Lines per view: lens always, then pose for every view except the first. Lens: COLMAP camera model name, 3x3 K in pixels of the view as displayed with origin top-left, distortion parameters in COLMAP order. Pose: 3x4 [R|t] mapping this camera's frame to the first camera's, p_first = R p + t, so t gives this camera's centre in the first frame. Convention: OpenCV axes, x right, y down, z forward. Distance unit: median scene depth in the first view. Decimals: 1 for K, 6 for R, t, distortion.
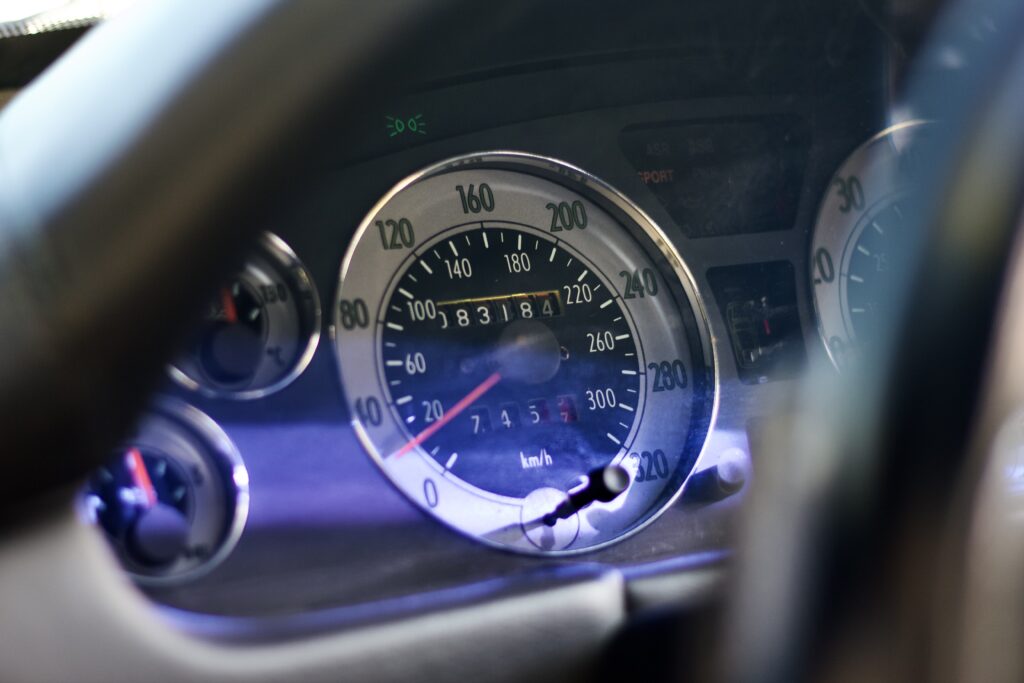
lens RADIAL K [[2440.9, 0, 512.0], [0, 2440.9, 341.5], [0, 0, 1]] dist [0.024294, 0.104735]
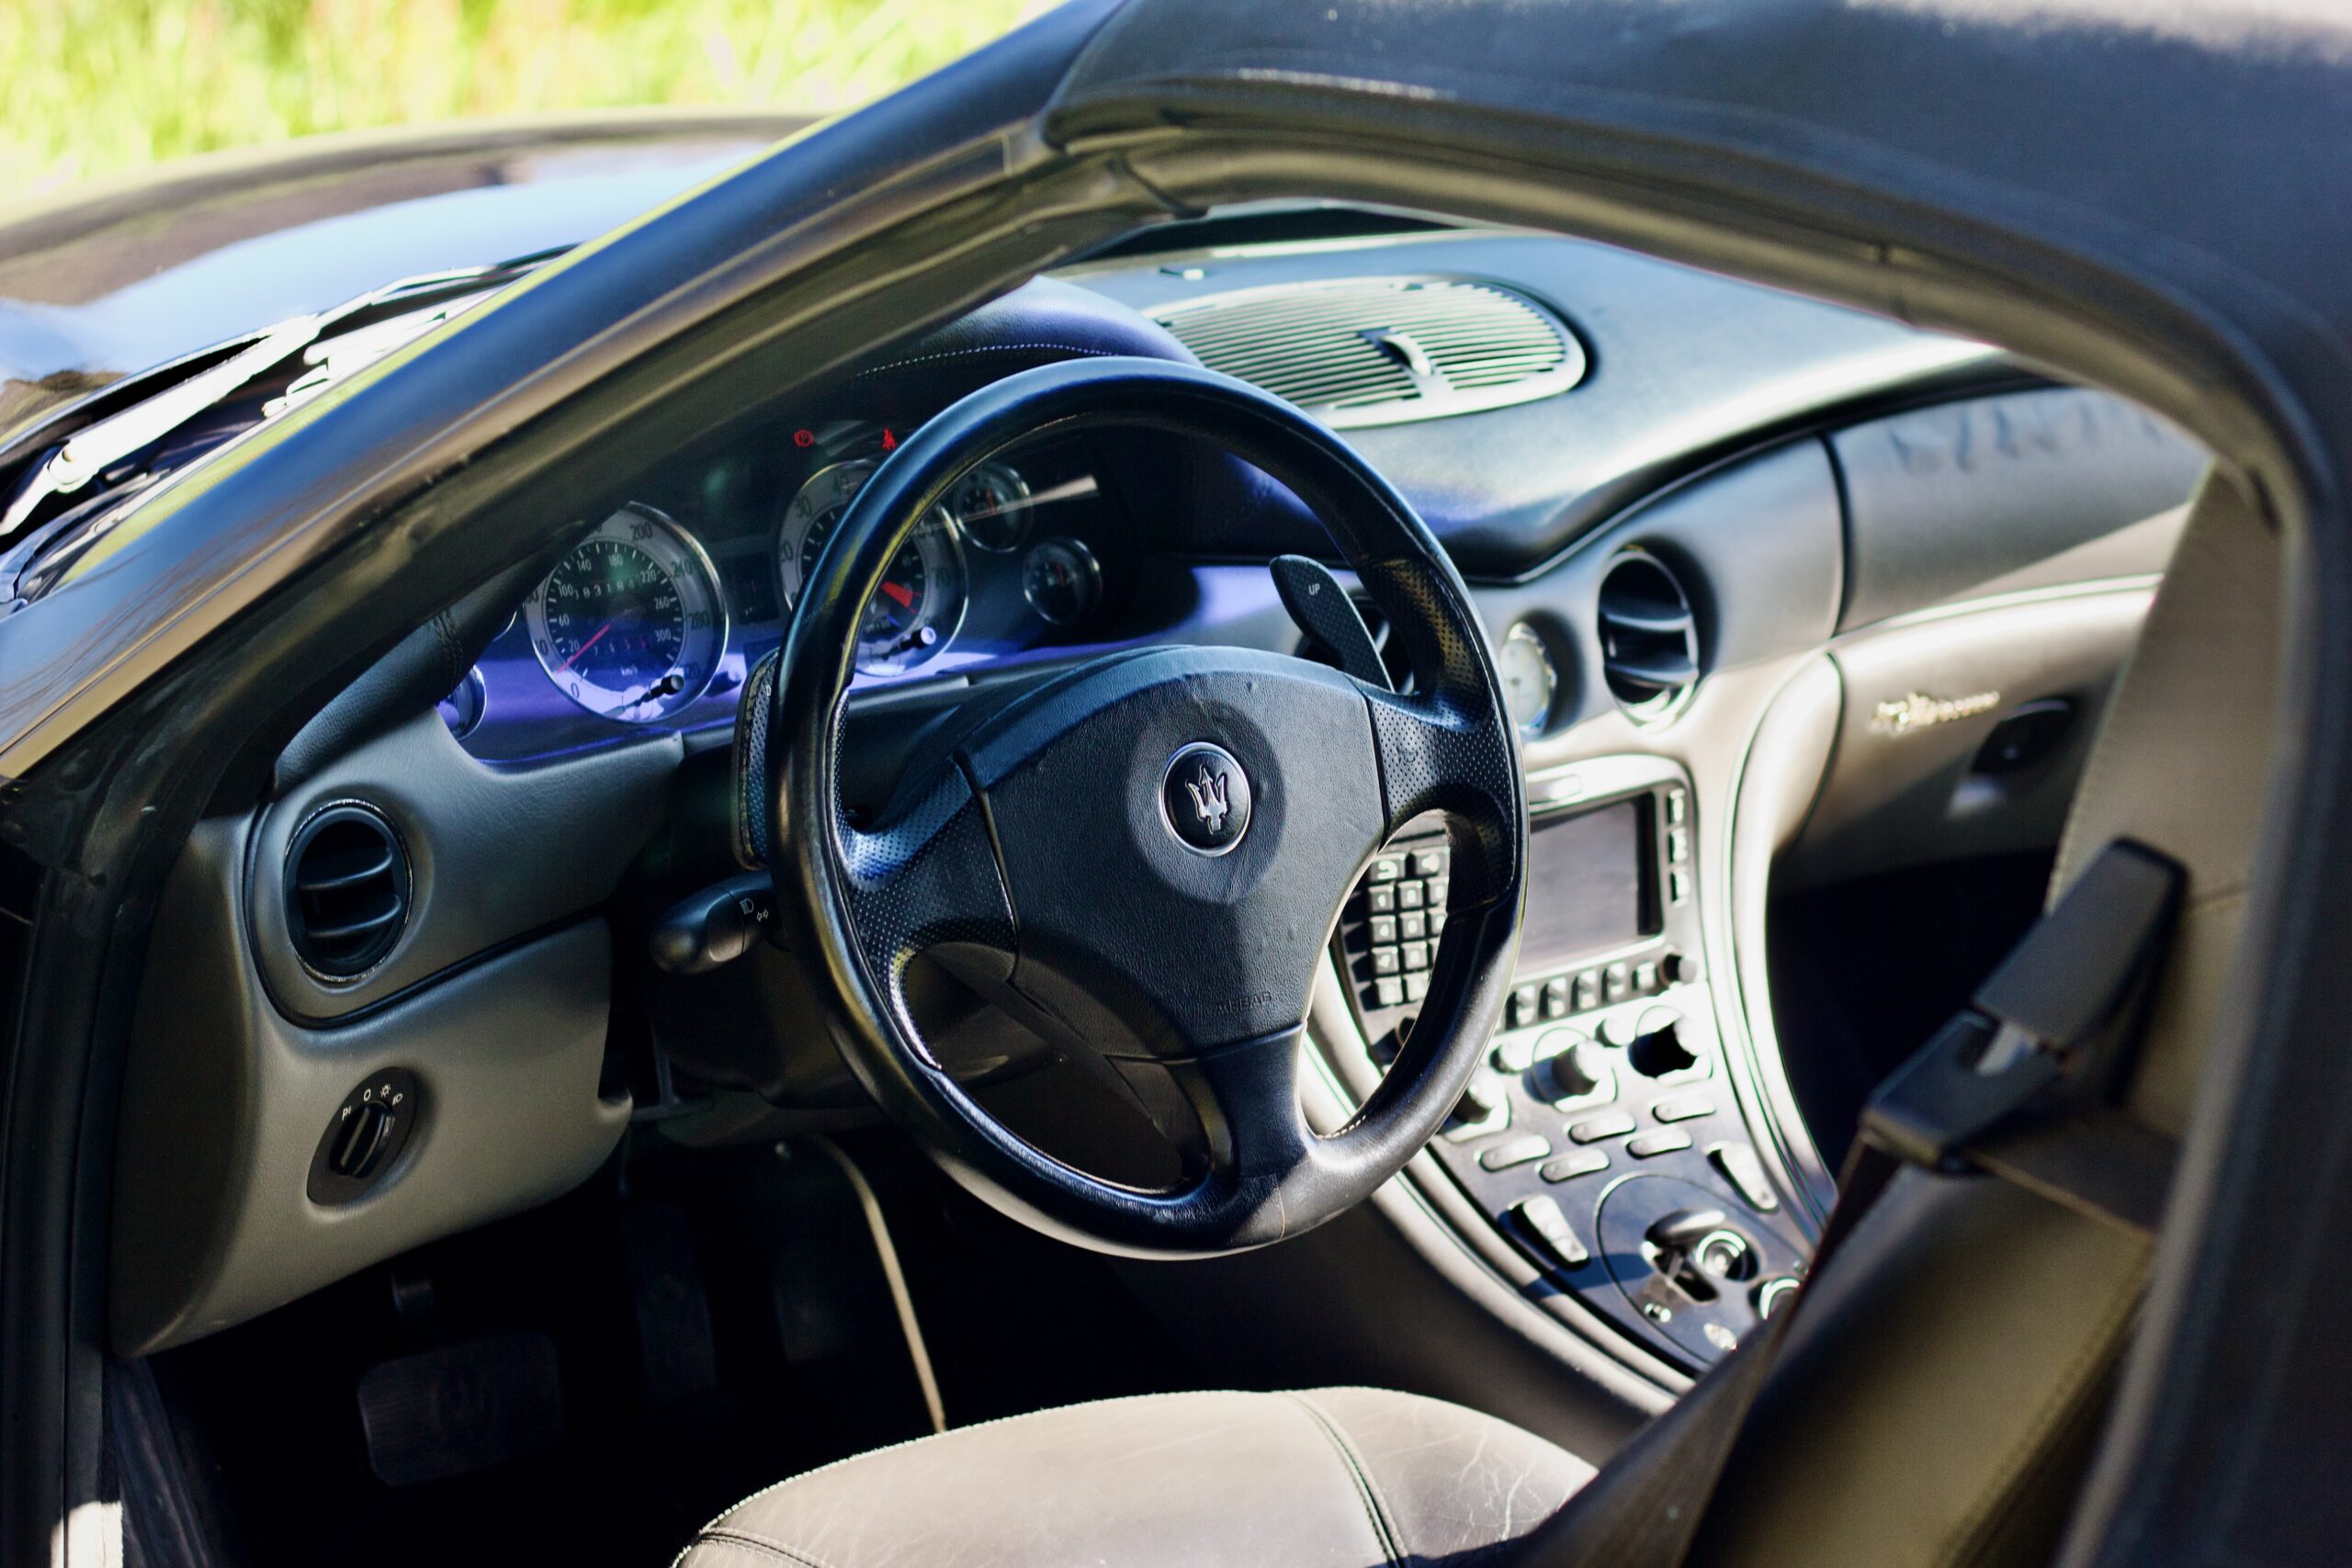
lens RADIAL K [[5606.0, 0, 1176.0], [0, 5606.0, 784.0], [0, 0, 1]] dist [0.024294, 0.104735]
pose [[0.983865, -0.020524, 0.177731, -0.338311], [0.000666, 0.993812, 0.111075, -0.336218], [-0.178910, -0.109164, 0.977791, -3.216523]]
